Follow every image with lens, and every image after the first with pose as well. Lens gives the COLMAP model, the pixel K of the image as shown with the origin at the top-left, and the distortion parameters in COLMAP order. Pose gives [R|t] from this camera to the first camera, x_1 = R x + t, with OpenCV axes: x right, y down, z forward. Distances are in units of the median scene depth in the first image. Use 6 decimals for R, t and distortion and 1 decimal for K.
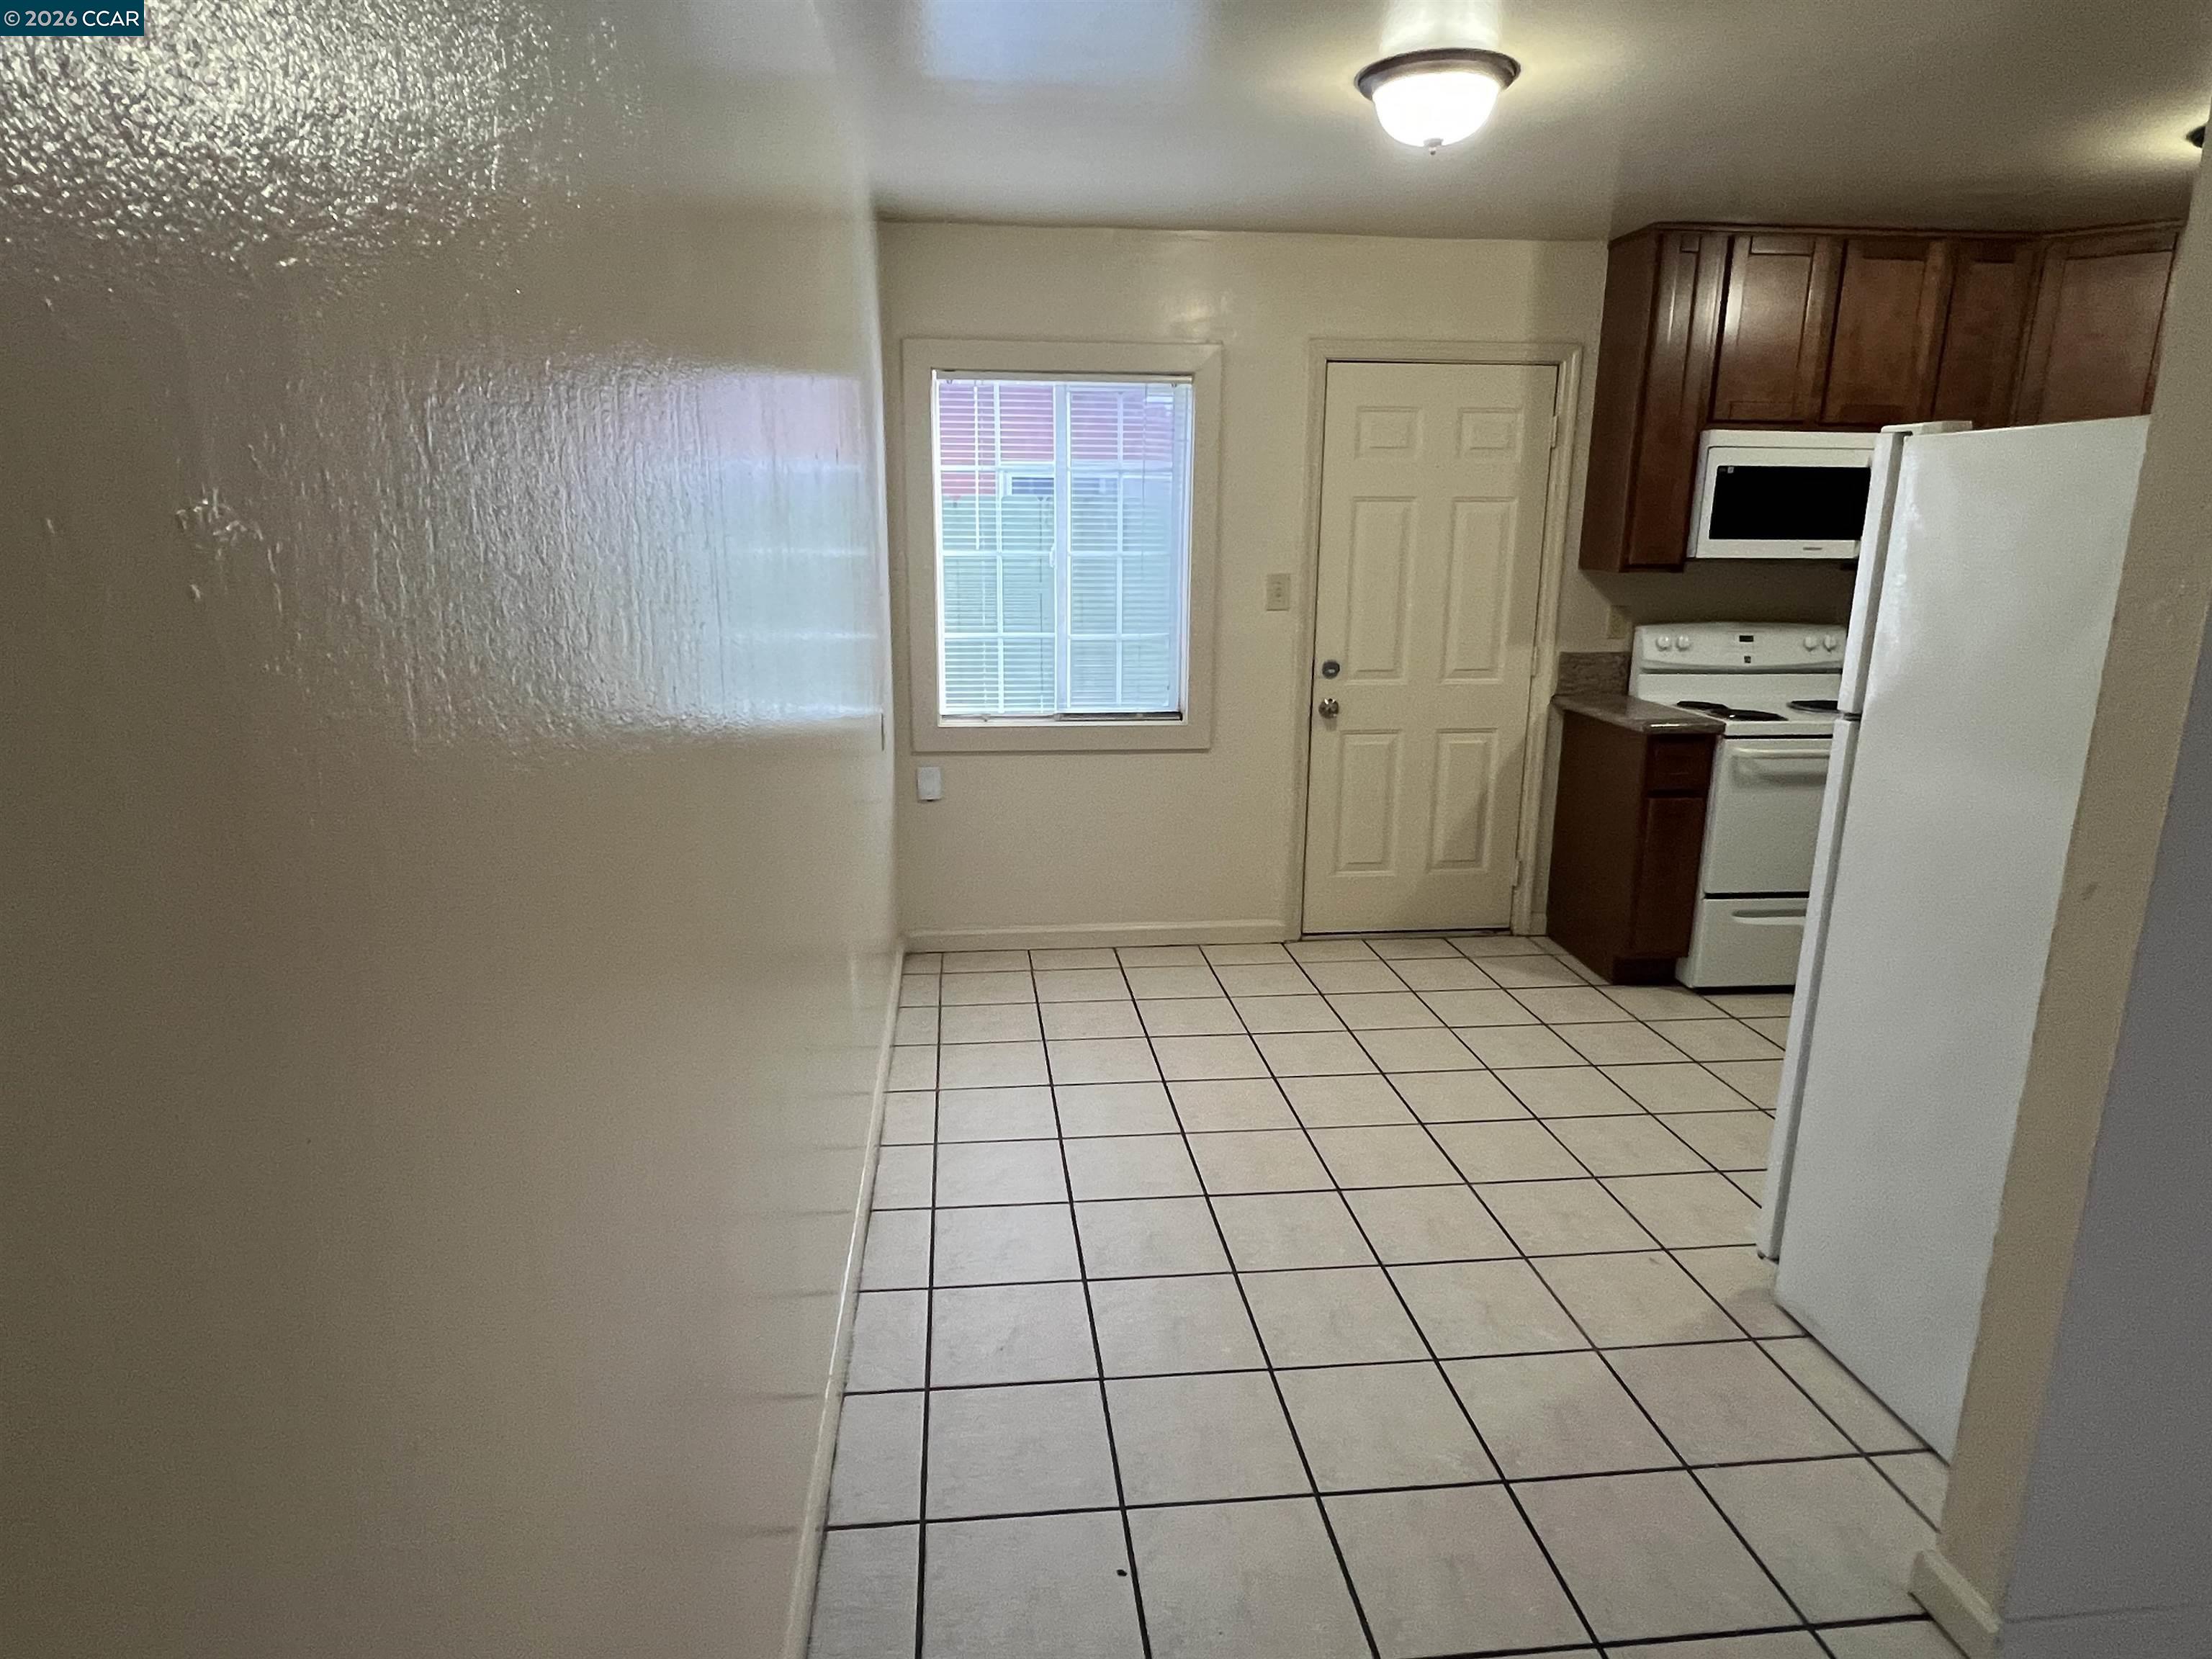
lens RADIAL K [[1295.2, 0, 1106.2], [0, 1295.2, 846.2], [0, 0, 1]] dist [0.018580, 0.000038]
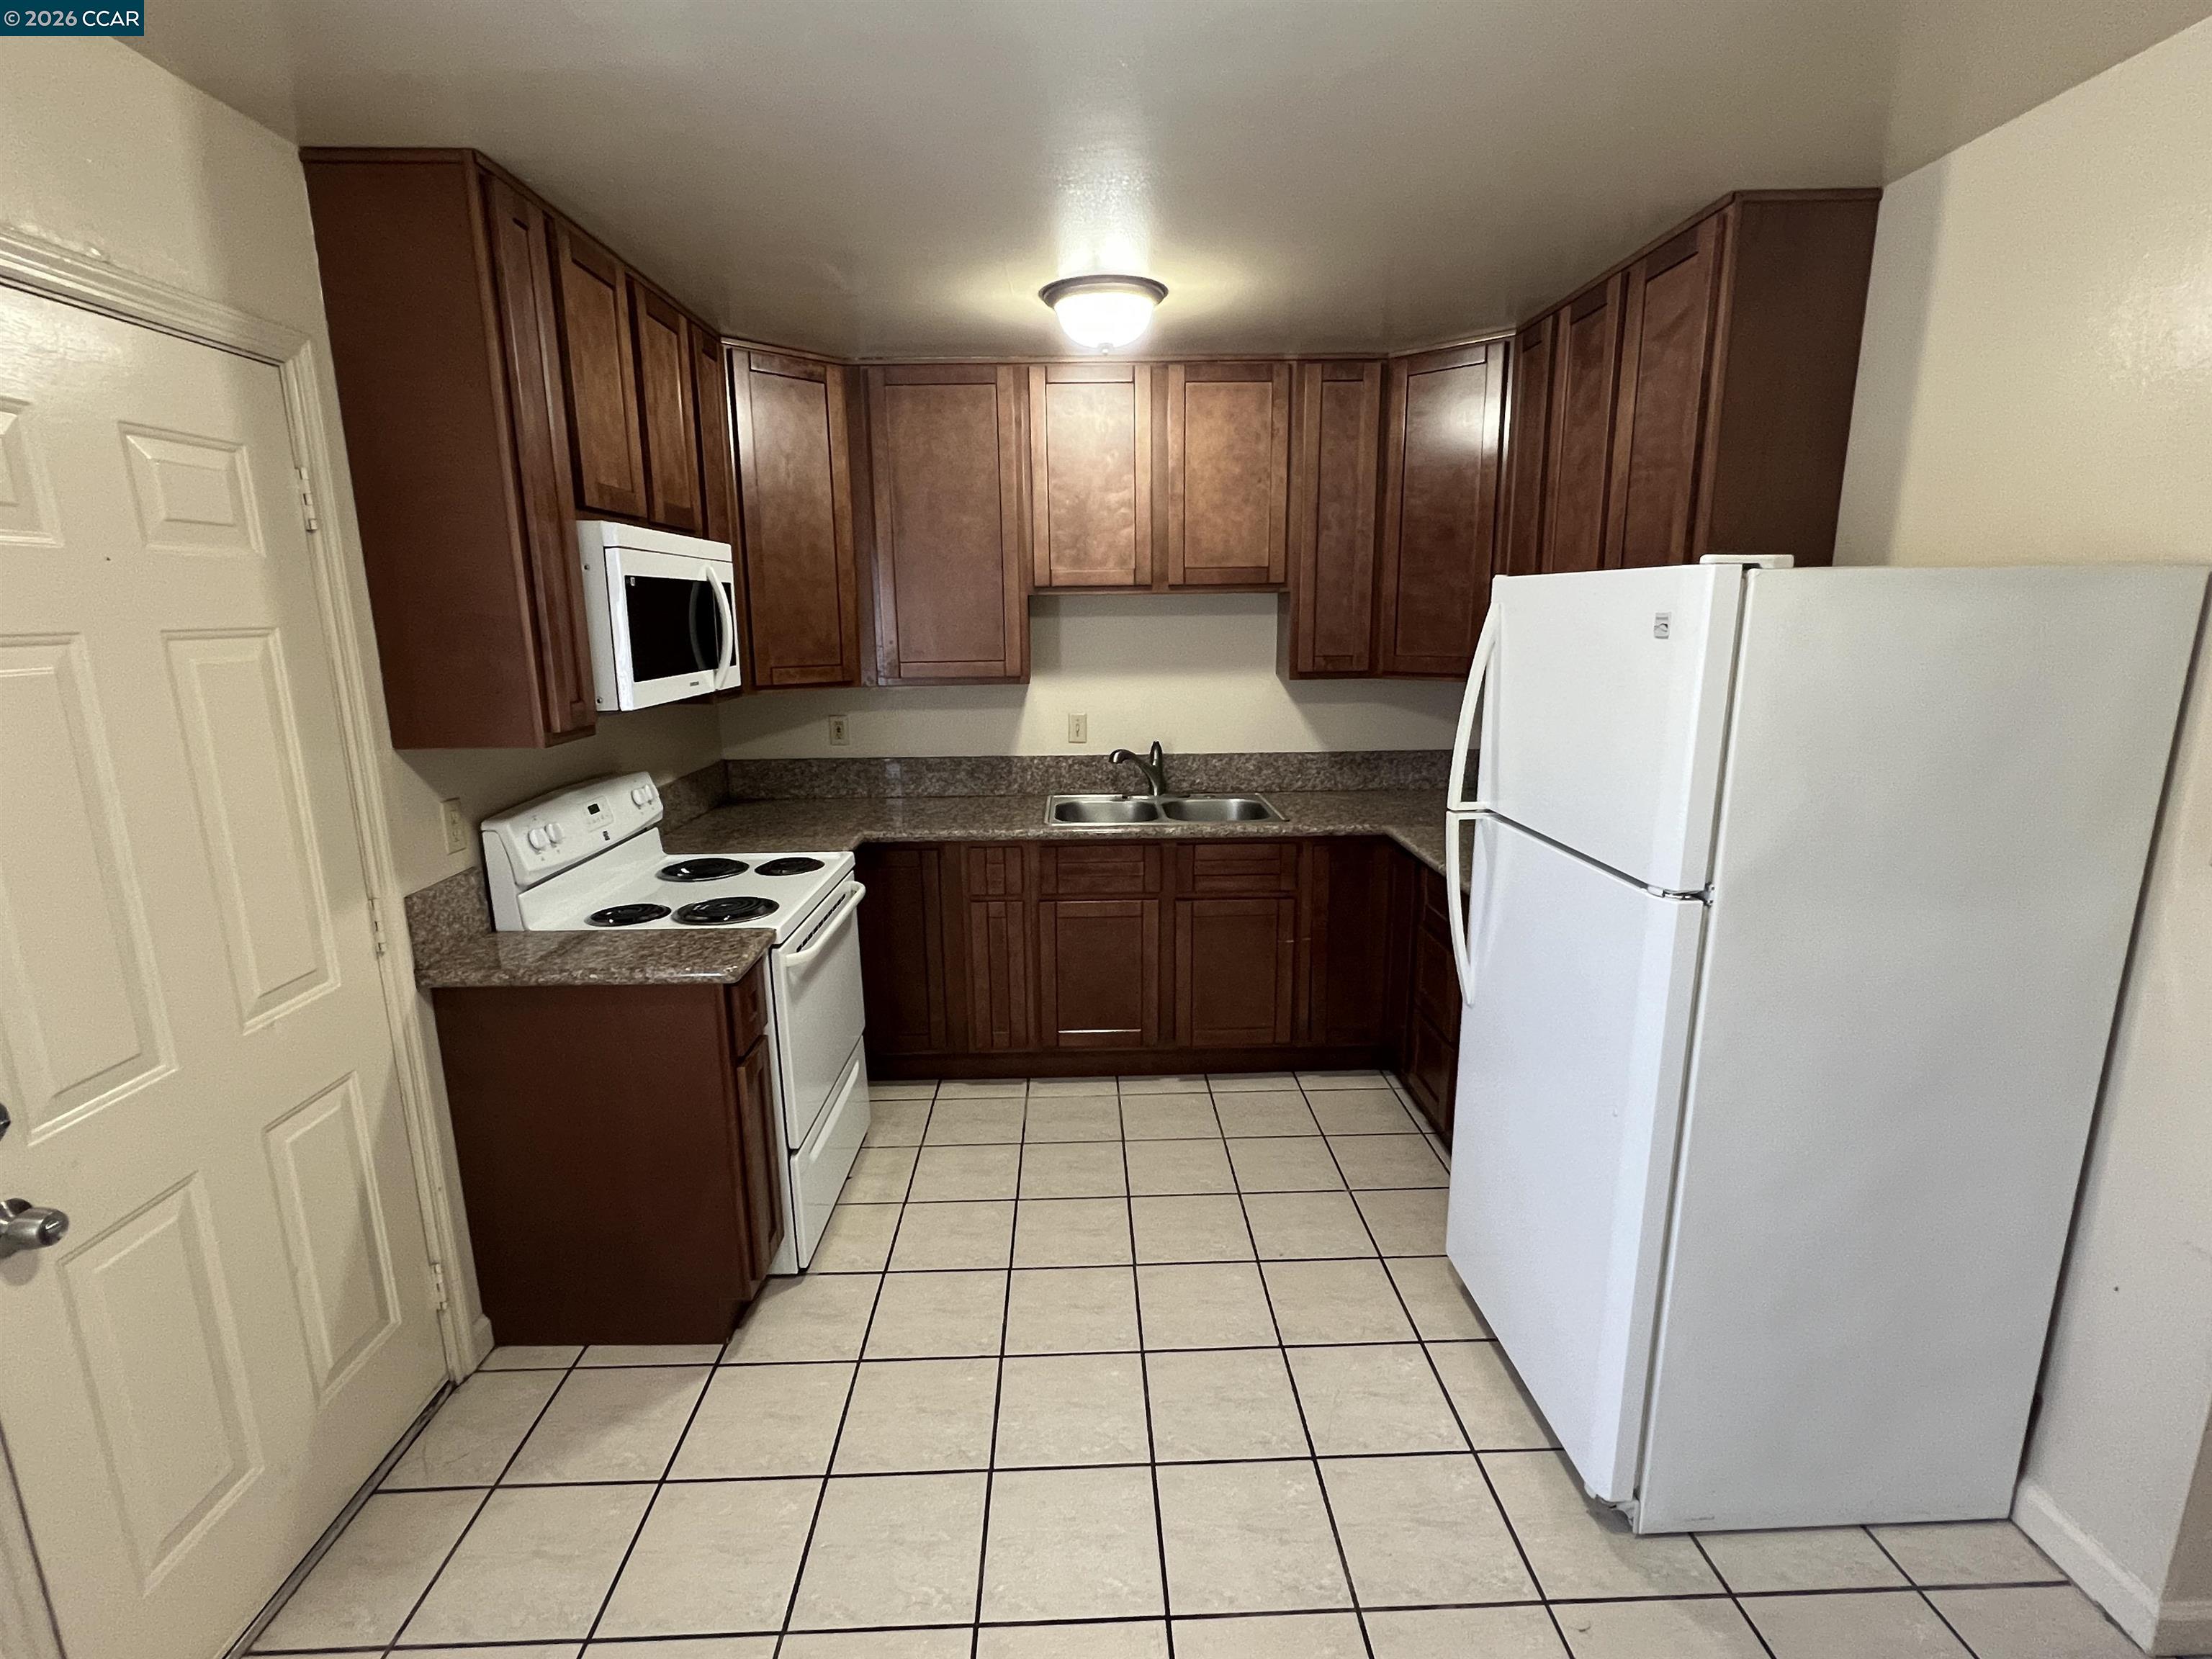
lens RADIAL K [[1039.7, 0, 1104.7], [0, 1039.7, 829.3], [0, 0, 1]] dist [-0.004009, 0.000445]
pose [[0.078174, -0.215023, 0.973475, -0.059045], [0.253752, 0.948595, 0.189150, -0.201486], [-0.964105, 0.232235, 0.128718, 0.704879]]
